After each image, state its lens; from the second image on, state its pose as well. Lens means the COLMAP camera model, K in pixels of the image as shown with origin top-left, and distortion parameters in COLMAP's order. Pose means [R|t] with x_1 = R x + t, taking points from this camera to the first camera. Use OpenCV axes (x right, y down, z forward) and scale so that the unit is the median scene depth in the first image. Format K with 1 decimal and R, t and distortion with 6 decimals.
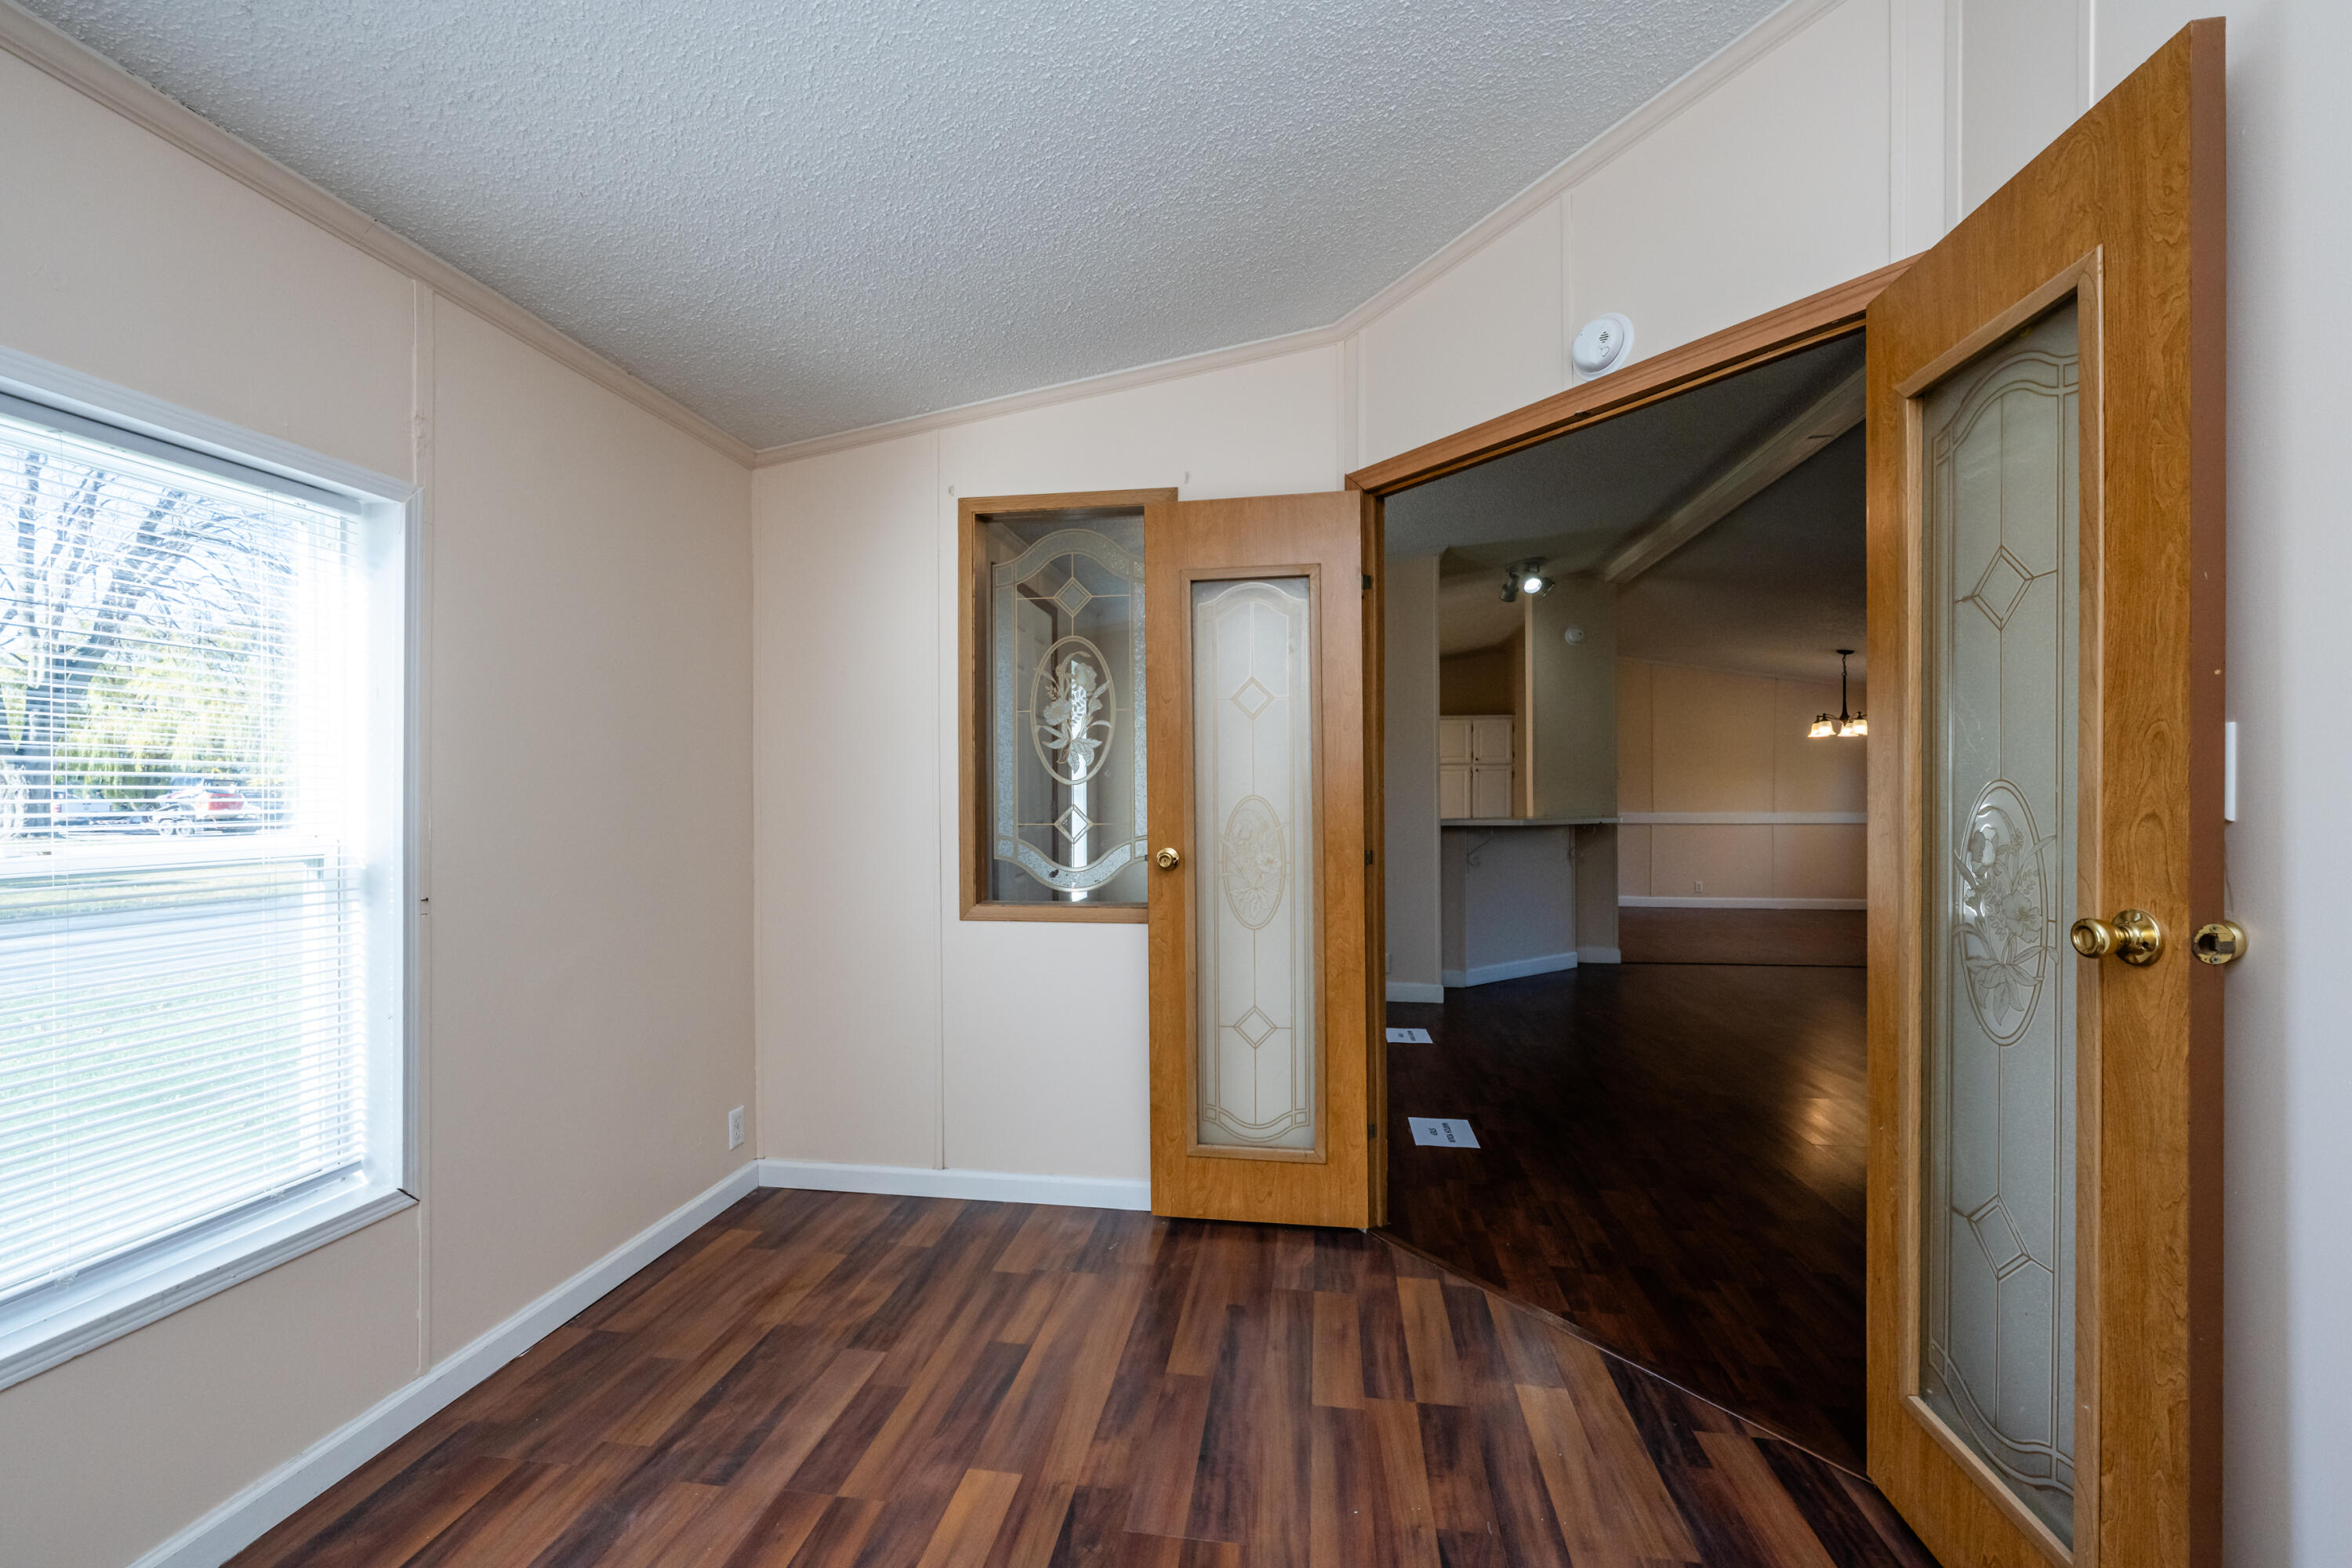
lens RADIAL K [[943.4, 0, 1185.0], [0, 943.4, 791.7], [0, 0, 1]] dist [0.000227, 0.000345]
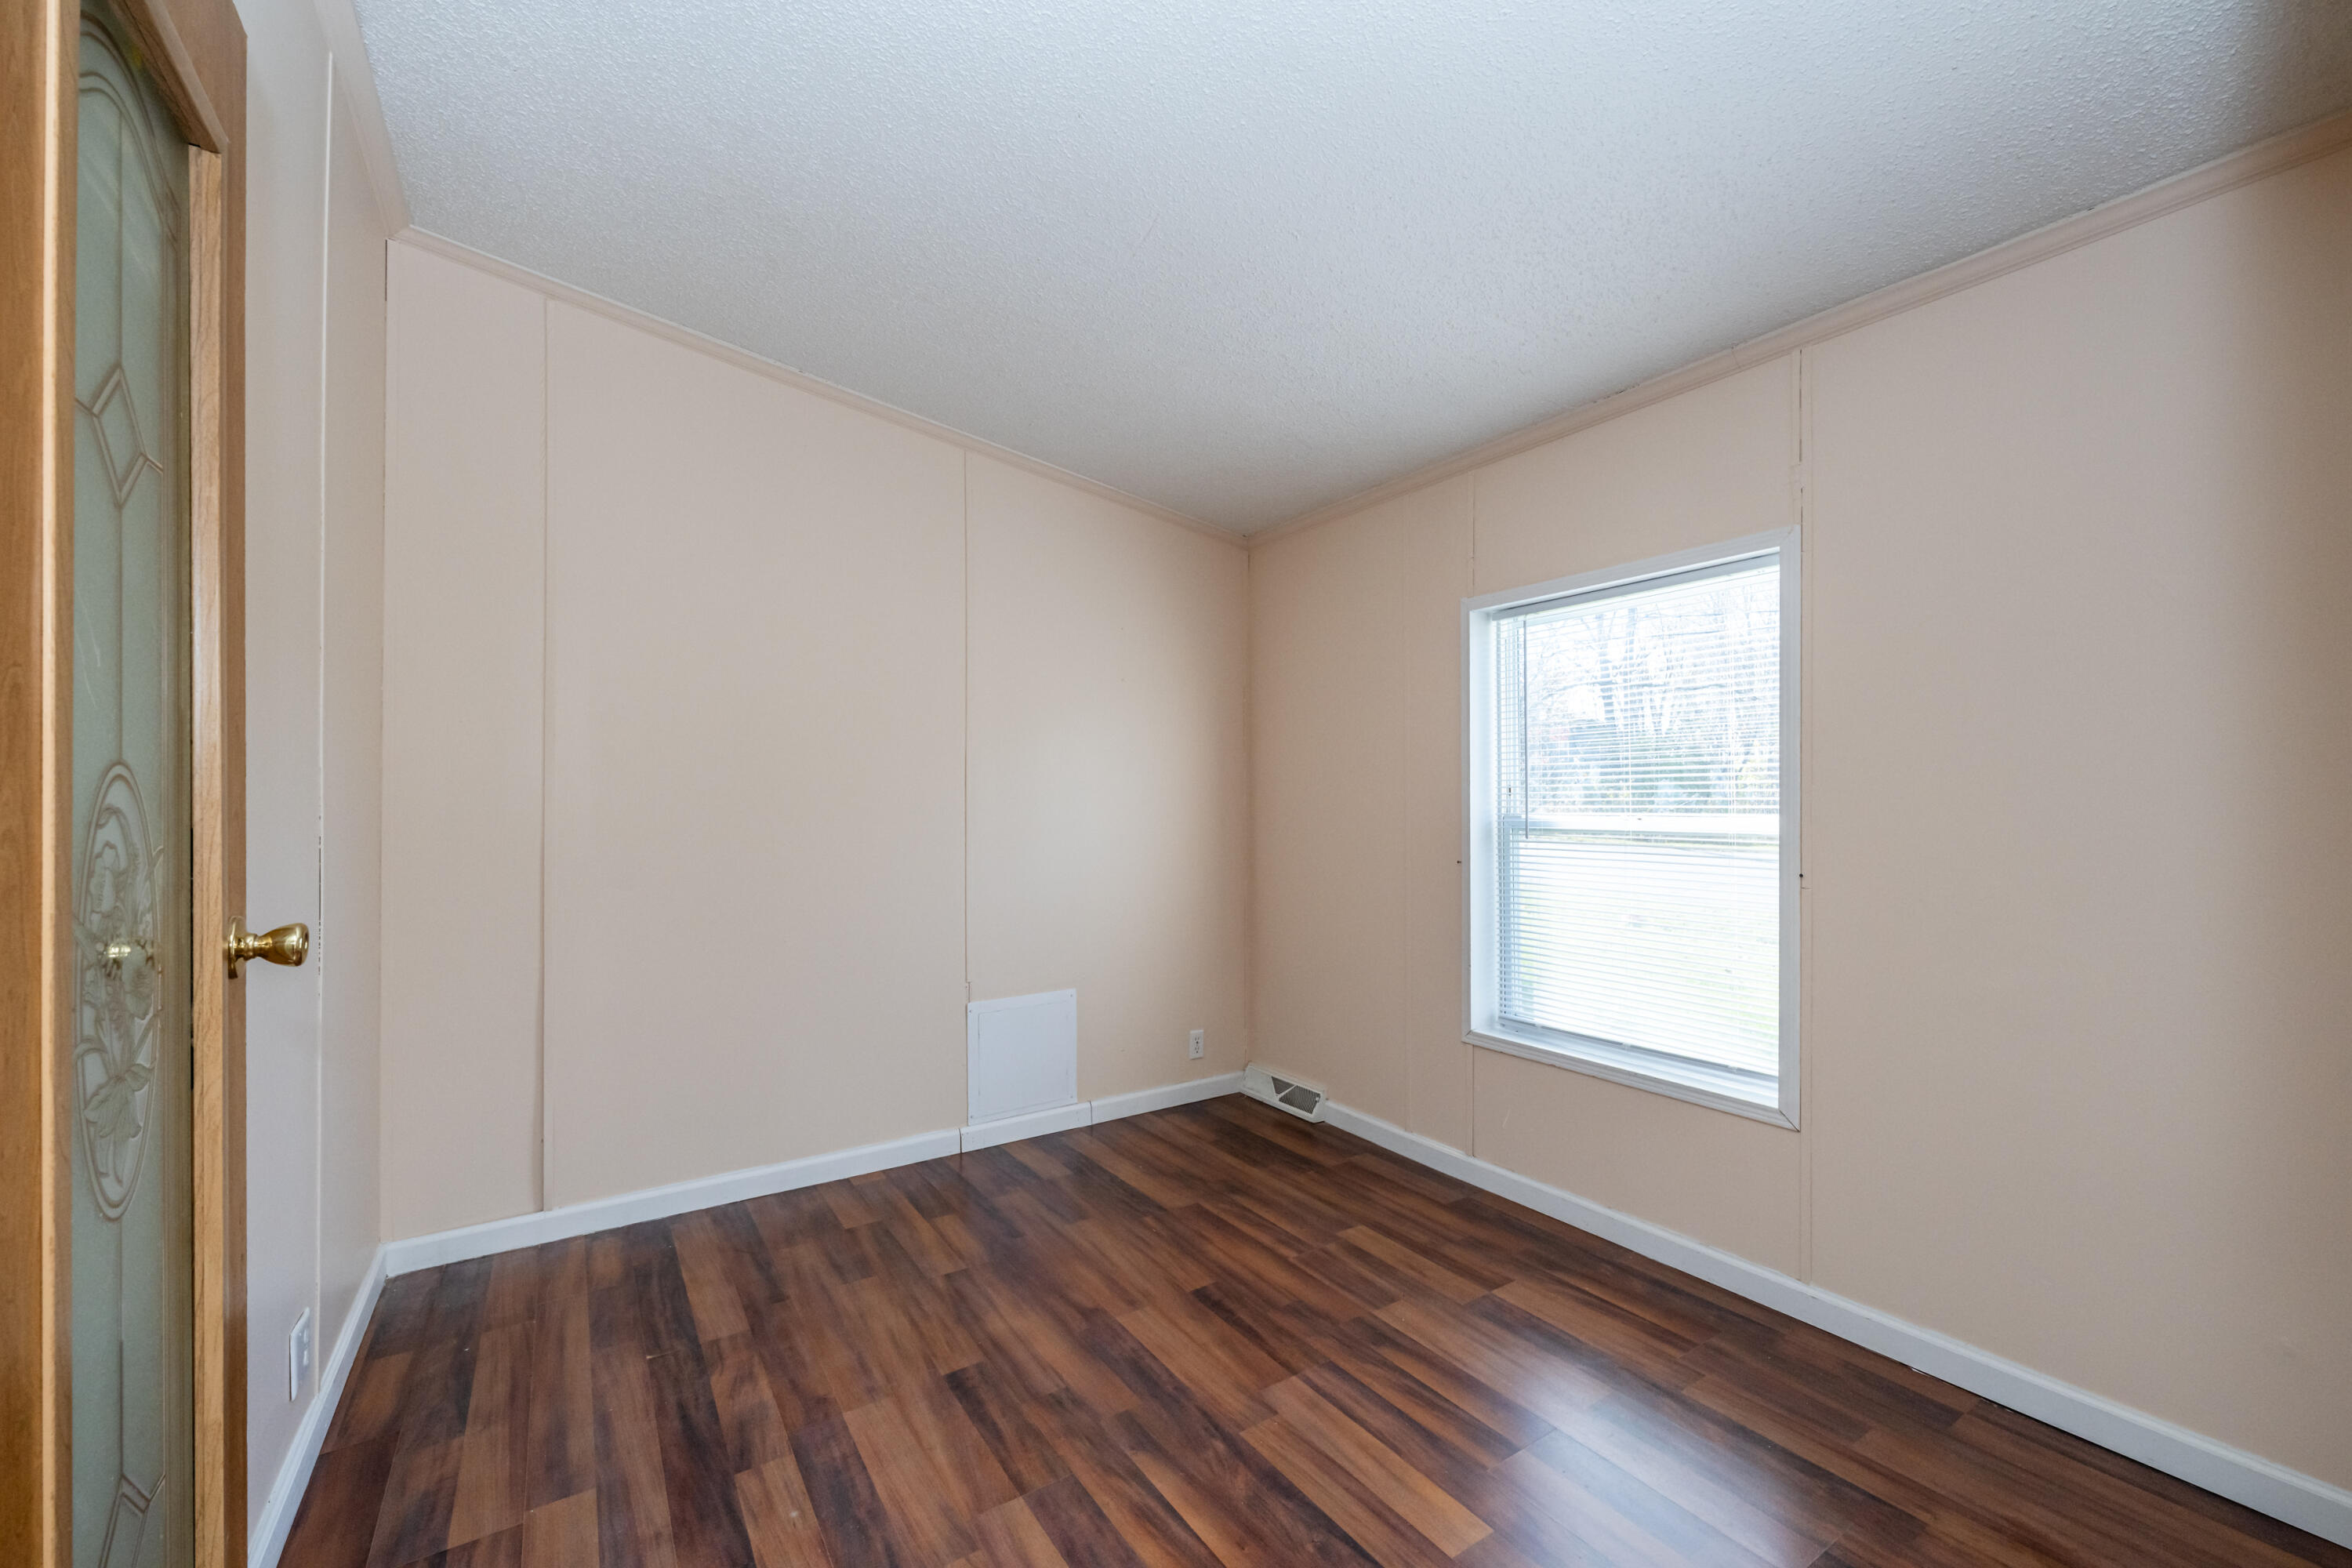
lens RADIAL K [[943.4, 0, 1169.7], [0, 943.4, 788.3], [0, 0, 1]] dist [0.000227, 0.000345]
pose [[-0.748390, 0.001901, -0.663257, 0.569303], [0.007547, 0.999956, -0.005649, 0.006361], [0.663217, -0.009233, -0.748371, 1.393005]]
